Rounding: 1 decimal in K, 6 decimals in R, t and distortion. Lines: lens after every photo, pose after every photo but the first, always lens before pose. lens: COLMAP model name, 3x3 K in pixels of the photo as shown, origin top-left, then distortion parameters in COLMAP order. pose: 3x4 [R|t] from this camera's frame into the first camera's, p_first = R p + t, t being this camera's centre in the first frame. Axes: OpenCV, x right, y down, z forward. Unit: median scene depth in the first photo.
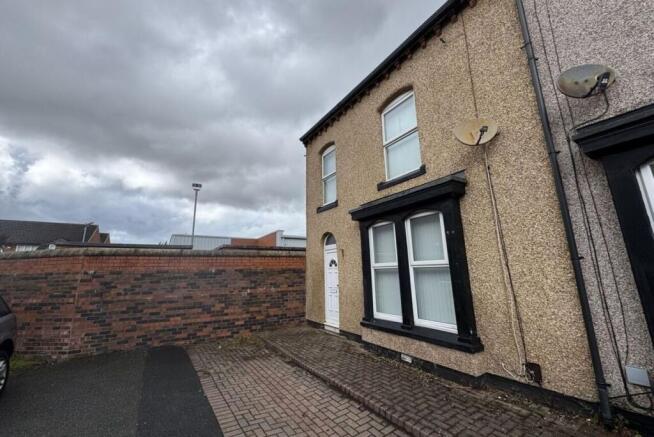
lens RADIAL K [[260.0, 0, 326.0], [0, 260.0, 217.0], [0, 0, 1]] dist [-0.001324, -0.000006]
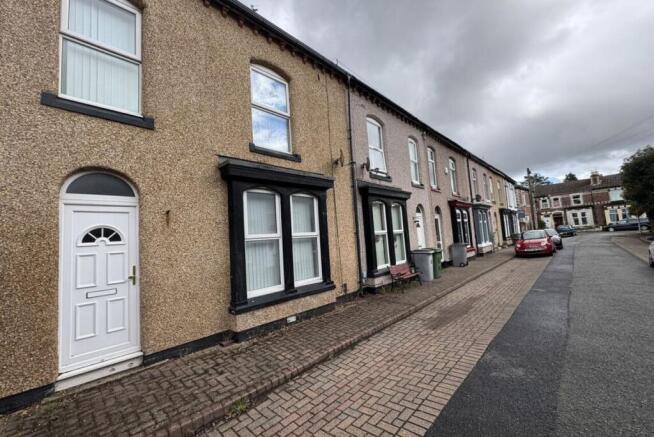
lens RADIAL K [[260.0, 0, 326.0], [0, 260.0, 217.0], [0, 0, 1]] dist [-0.001324, -0.000006]
pose [[-0.214277, 0.120027, 0.969370, -0.839608], [-0.129401, 0.980186, -0.149970, 0.264509], [-0.968164, -0.157573, -0.194500, 1.137680]]
